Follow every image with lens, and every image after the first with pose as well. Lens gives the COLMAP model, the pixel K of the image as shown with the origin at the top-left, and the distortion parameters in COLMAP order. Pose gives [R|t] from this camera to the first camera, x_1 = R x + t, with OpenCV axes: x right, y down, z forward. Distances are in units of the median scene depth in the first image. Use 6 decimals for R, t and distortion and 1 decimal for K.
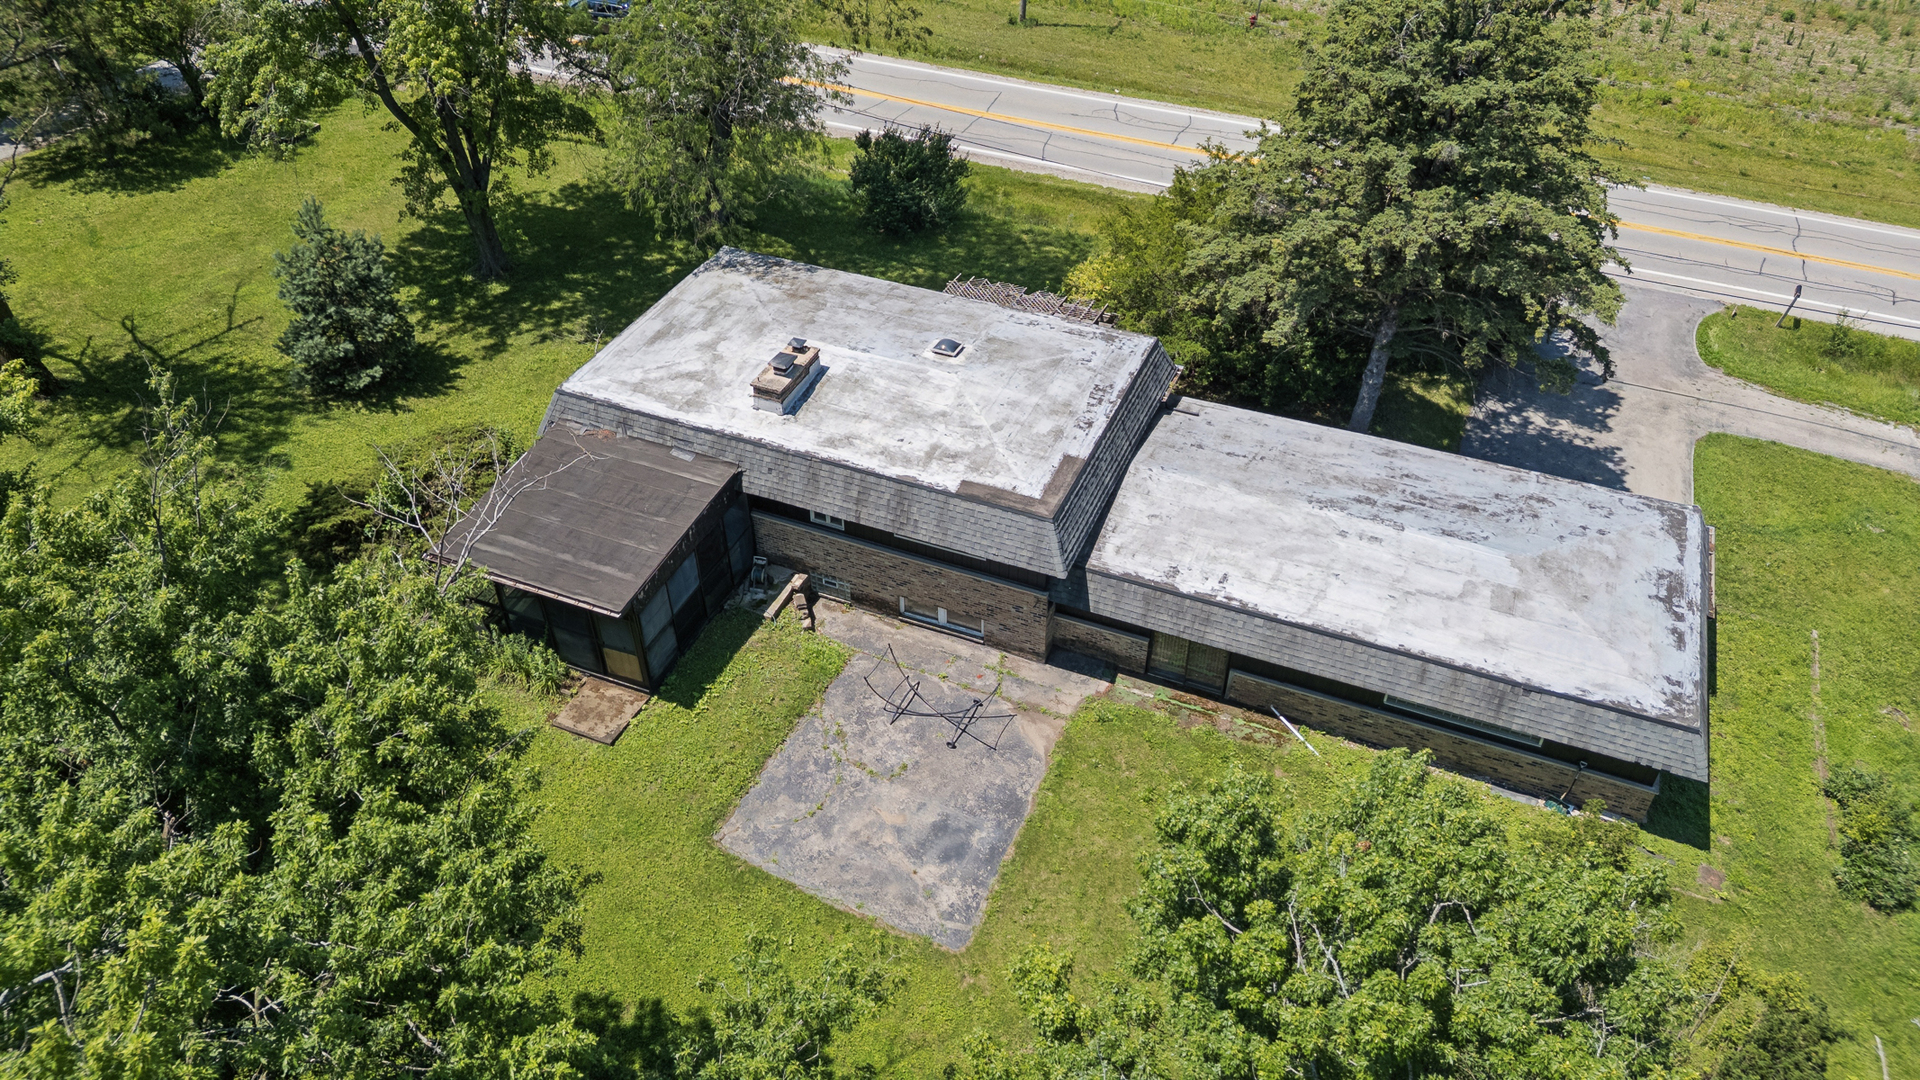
lens RADIAL K [[1334.5, 0, 968.5], [0, 1334.5, 544.7], [0, 0, 1]] dist [0.102063, -0.114620]
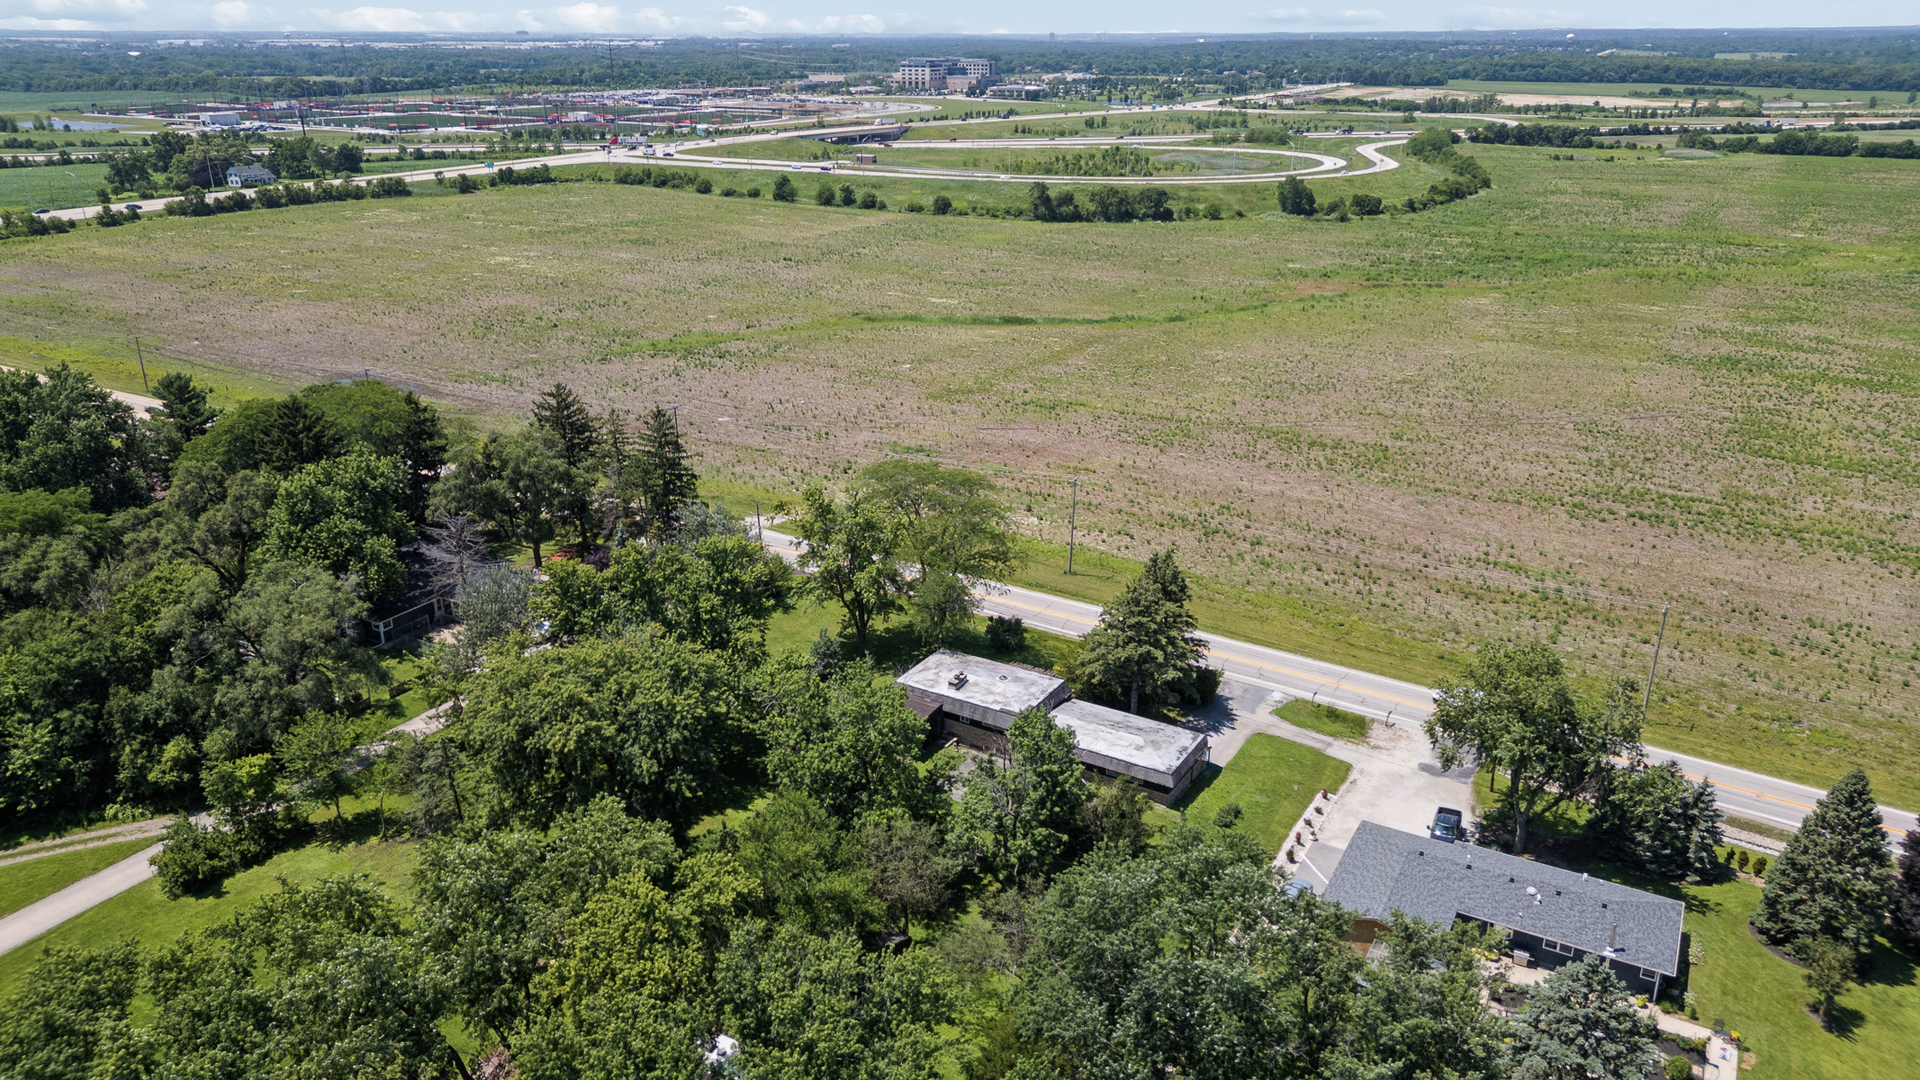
lens RADIAL K [[1334.5, 0, 968.5], [0, 1334.5, 544.7], [0, 0, 1]] dist [0.102063, -0.114620]
pose [[0.990105, 0.054490, -0.129320, 0.328228], [-0.094086, 0.941490, -0.323643, 0.666290], [0.104118, 0.332608, 0.937300, -2.412584]]
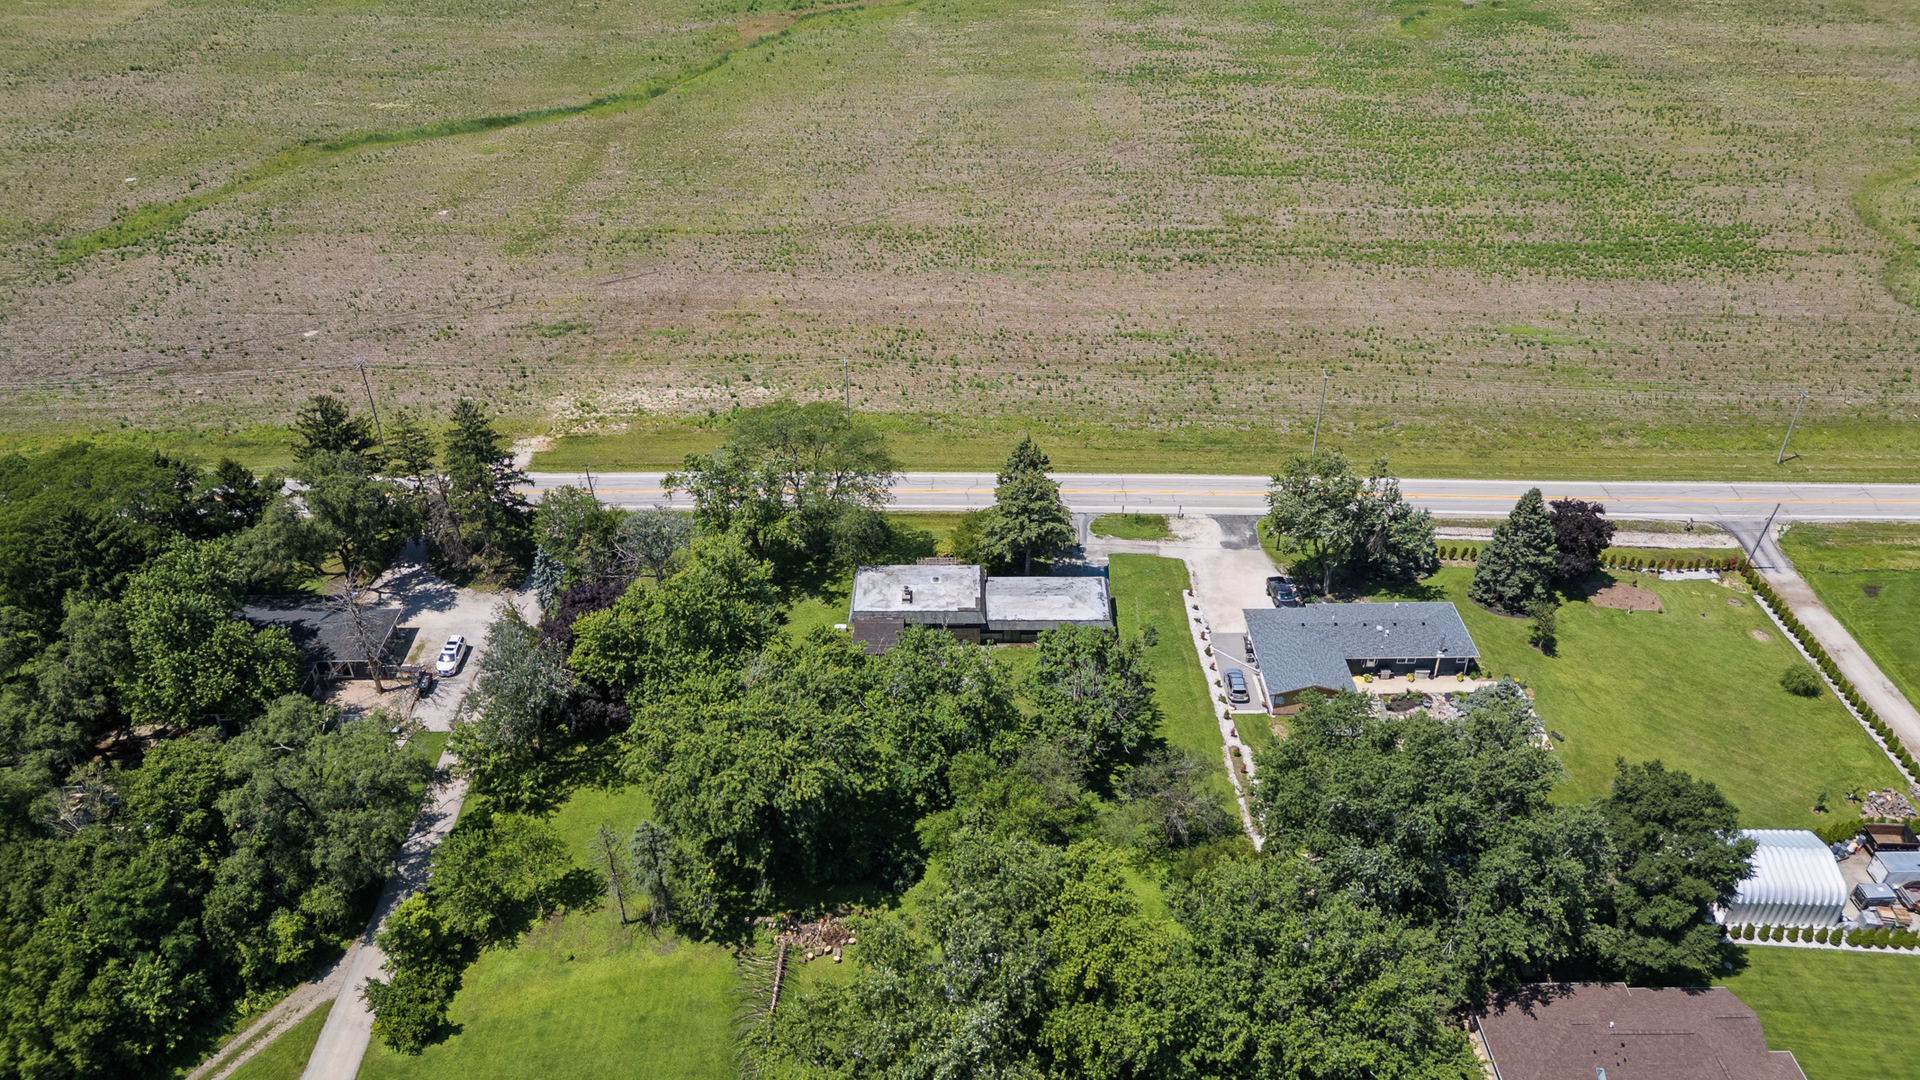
lens RADIAL K [[1334.5, 0, 968.5], [0, 1334.5, 544.7], [0, 0, 1]] dist [0.102063, -0.114620]
pose [[0.925958, -0.220574, 0.306512, -1.158131], [0.249785, 0.966498, -0.059071, 0.018333], [-0.283214, 0.131259, 0.950032, -2.954427]]
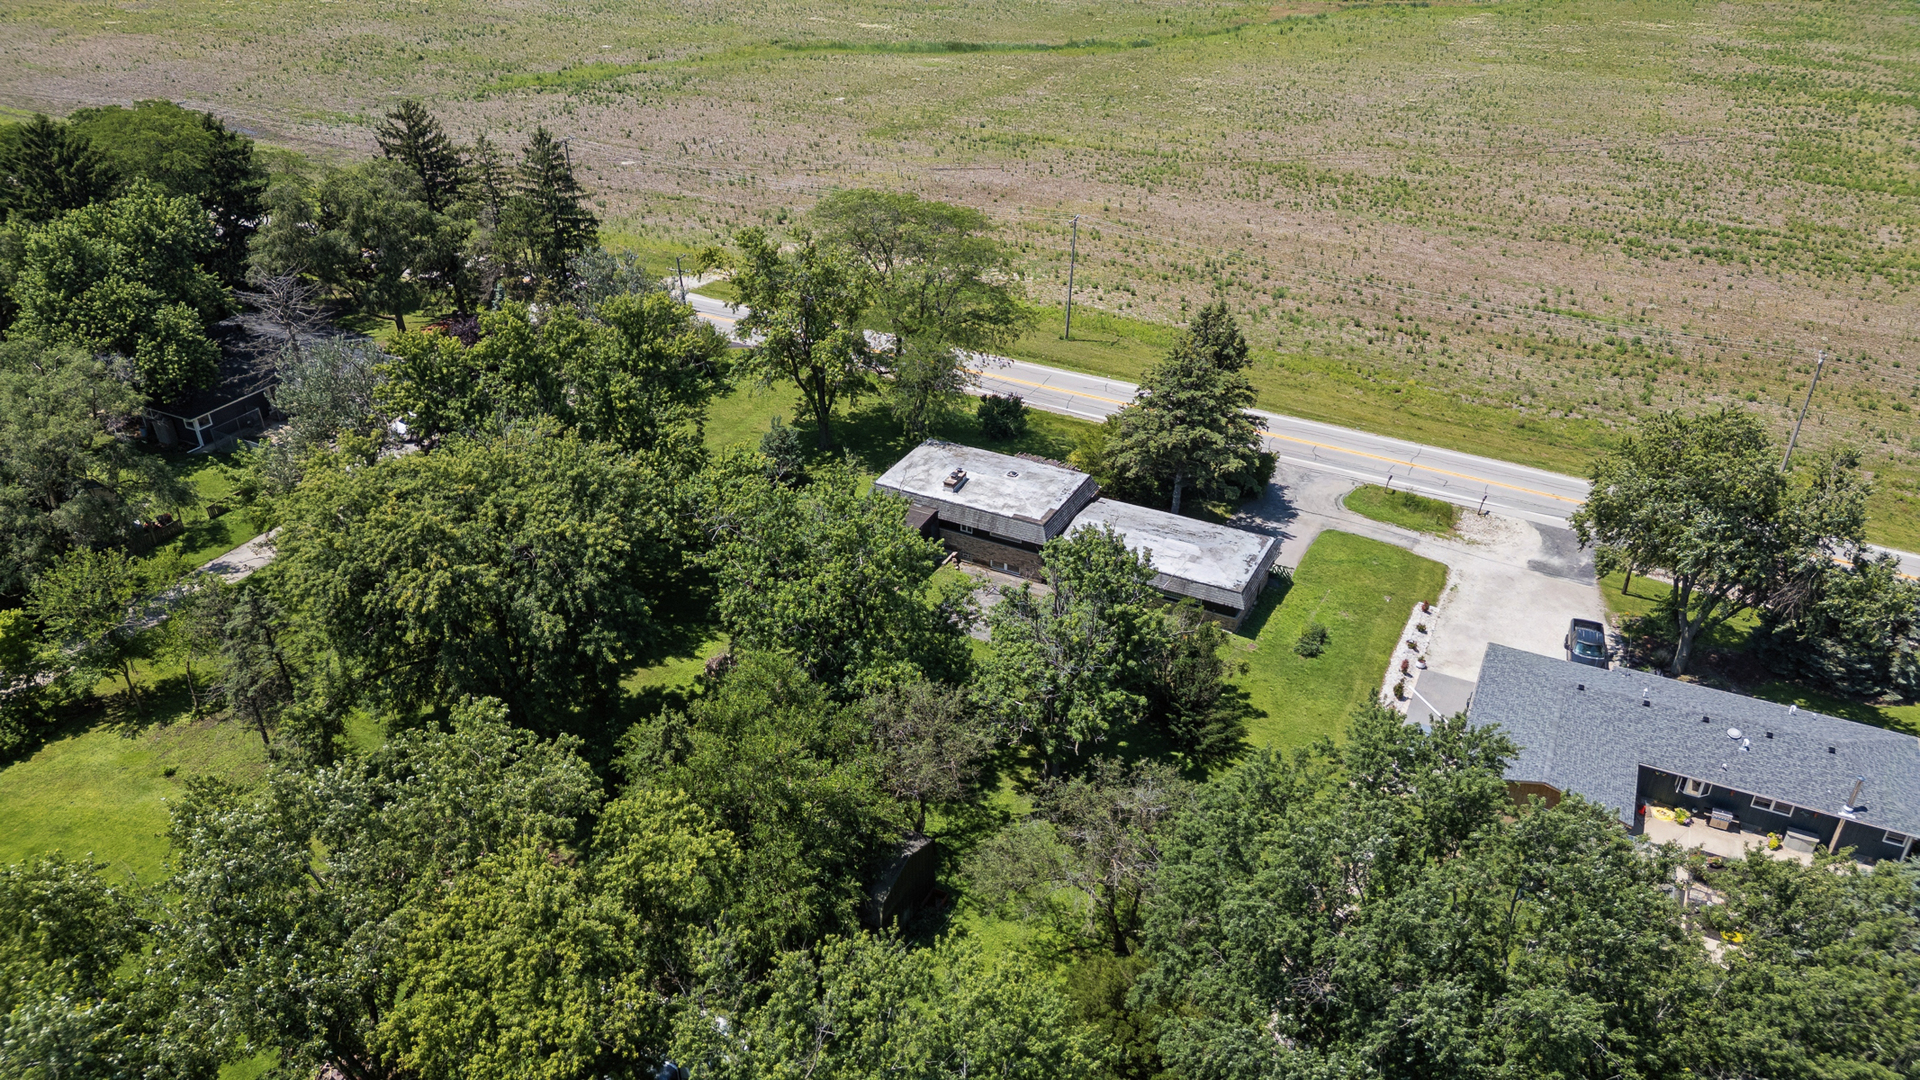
lens RADIAL K [[1334.5, 0, 968.5], [0, 1334.5, 544.7], [0, 0, 1]] dist [0.102063, -0.114620]
pose [[0.996799, 0.043582, -0.067026, 0.083996], [-0.054126, 0.984881, -0.164557, 0.451624], [0.058841, 0.167658, 0.984088, -1.678118]]
